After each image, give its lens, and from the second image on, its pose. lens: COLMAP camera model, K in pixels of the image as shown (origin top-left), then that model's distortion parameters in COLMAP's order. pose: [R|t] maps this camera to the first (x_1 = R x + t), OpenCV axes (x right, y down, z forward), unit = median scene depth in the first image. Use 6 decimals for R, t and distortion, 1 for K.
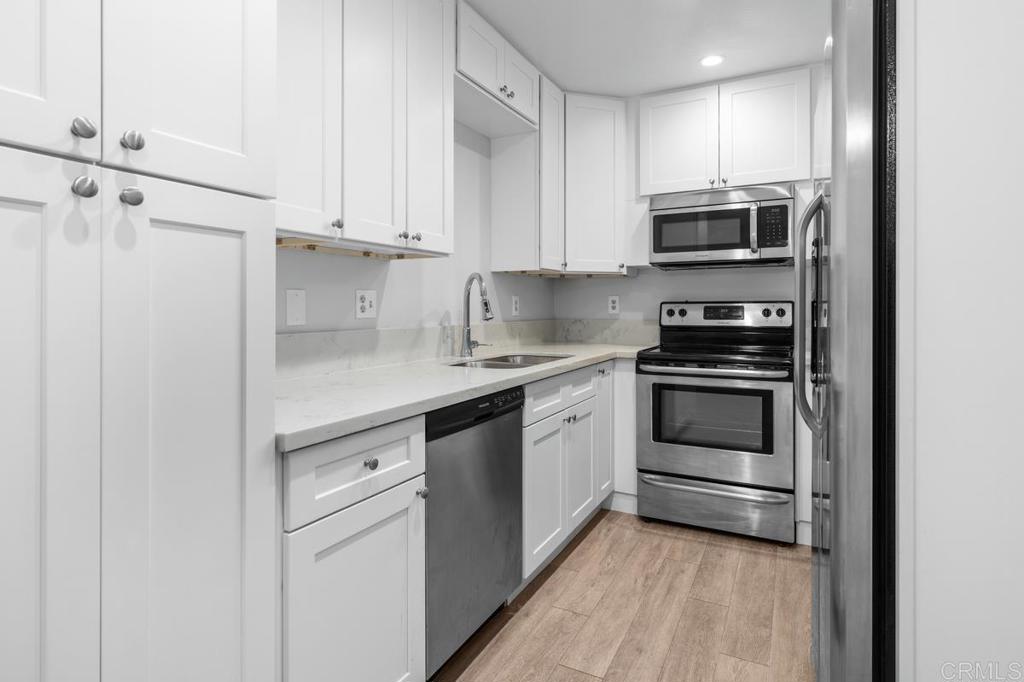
lens RADIAL K [[537.3, 0, 514.9], [0, 537.3, 312.5], [0, 0, 1]] dist [-0.001467, -0.000301]
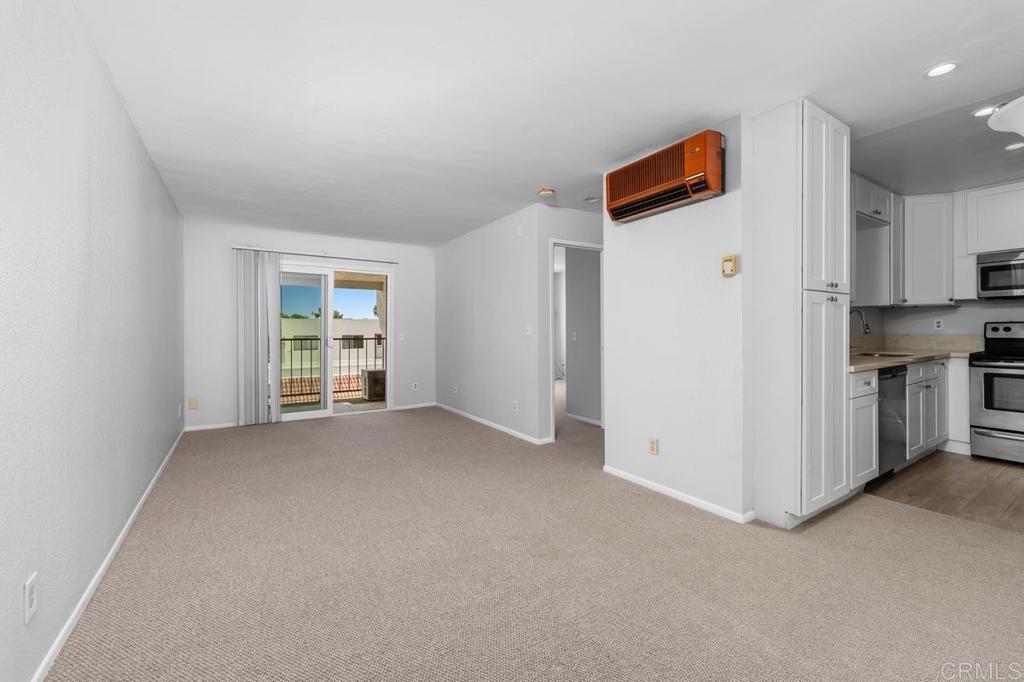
lens RADIAL K [[420.0, 0, 513.3], [0, 420.0, 330.2], [0, 0, 1]] dist [0.000900, 0.000486]
pose [[0.869975, -0.002331, -0.493091, -0.352710], [0.001376, 0.999996, -0.002300, 0.004362], [0.493094, 0.001323, 0.869975, -0.804991]]
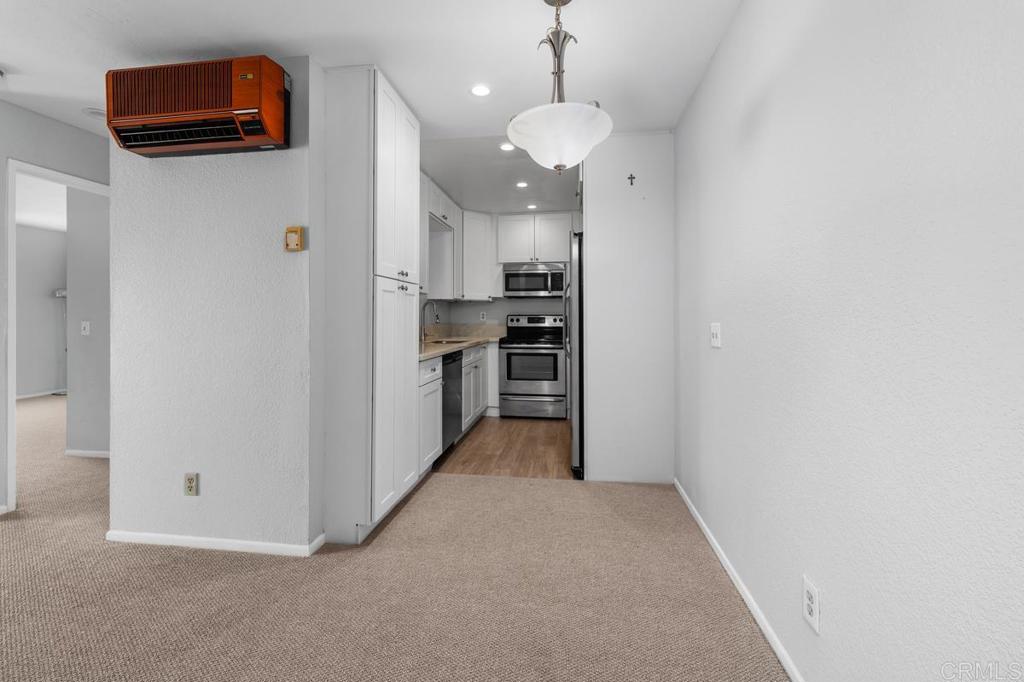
lens RADIAL K [[424.1, 0, 512.2], [0, 424.1, 315.6], [0, 0, 1]] dist [0.001306, 0.000118]
pose [[0.943858, 0.003452, 0.330333, -0.283285], [0.001596, 0.999886, -0.015007, 0.008394], [-0.330347, 0.014692, 0.943745, -0.610109]]
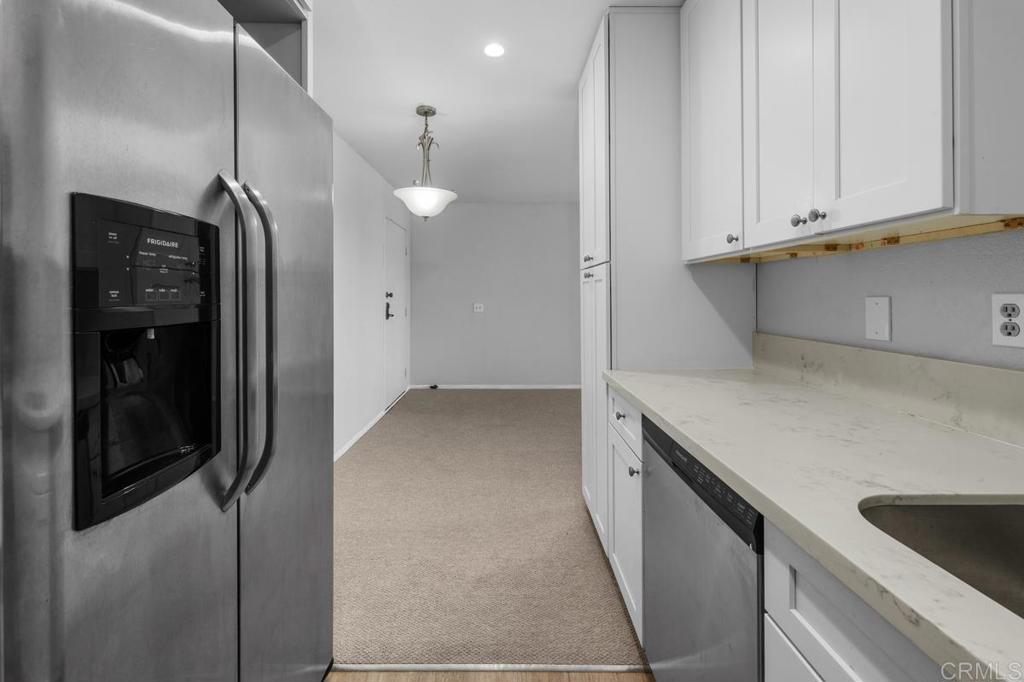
lens RADIAL K [[433.9, 0, 511.8], [0, 433.9, 302.4], [0, 0, 1]] dist [-0.000941, -0.000209]
pose [[-0.881768, 0.008999, -0.471598, 0.250886], [-0.000083, 0.999815, 0.019235, -0.030000], [0.471684, 0.017000, -0.881604, 0.841299]]
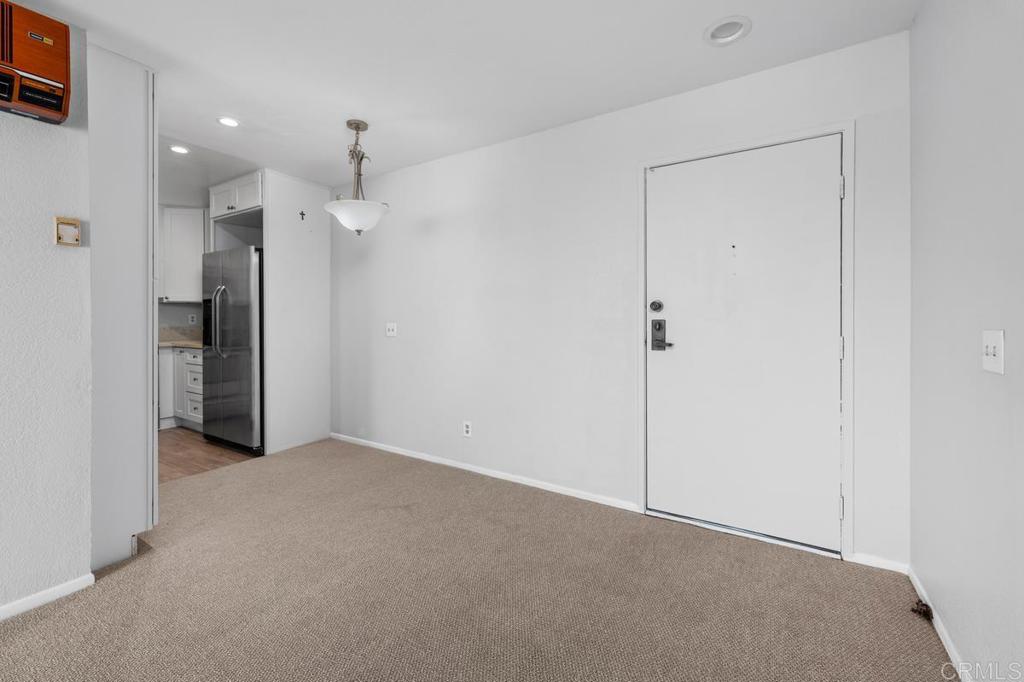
lens RADIAL K [[418.1, 0, 515.1], [0, 418.1, 323.3], [0, 0, 1]] dist [0.002520, 0.000152]
pose [[0.079950, -0.008445, 0.996763, -0.947974], [0.014555, 0.999867, 0.007304, 0.007285], [-0.996693, 0.013924, 0.080062, -0.520824]]
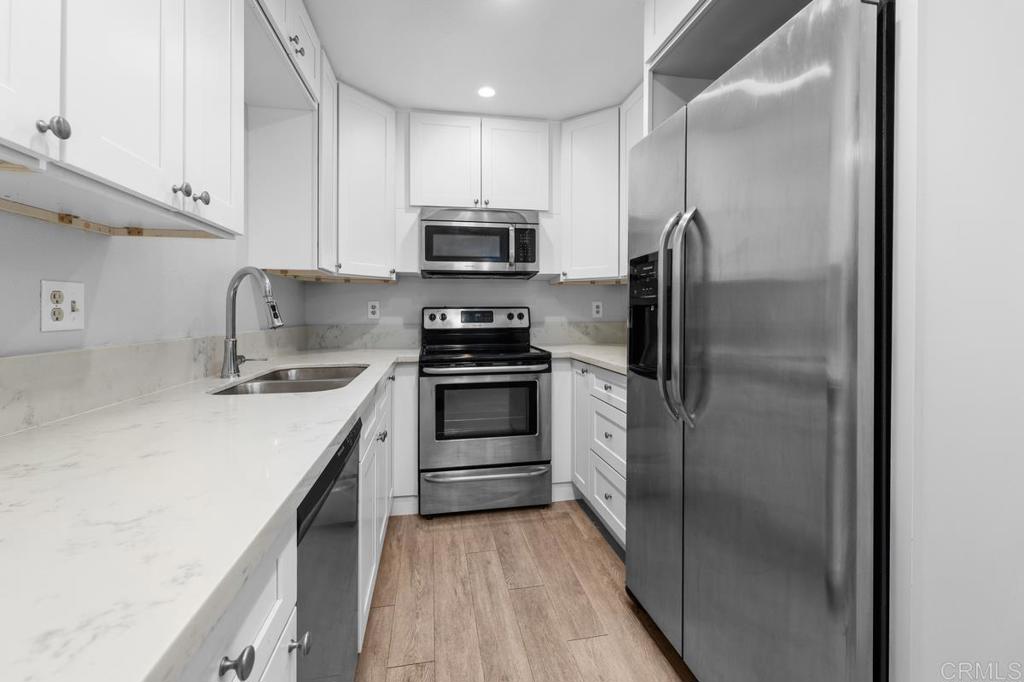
lens RADIAL K [[424.1, 0, 512.2], [0, 424.1, 315.6], [0, 0, 1]] dist [0.001306, 0.000118]
pose [[0.787960, -0.005690, 0.615700, -0.133131], [0.007698, 0.999970, -0.000610, -0.001149], [-0.615678, 0.005221, 0.787980, 0.259133]]
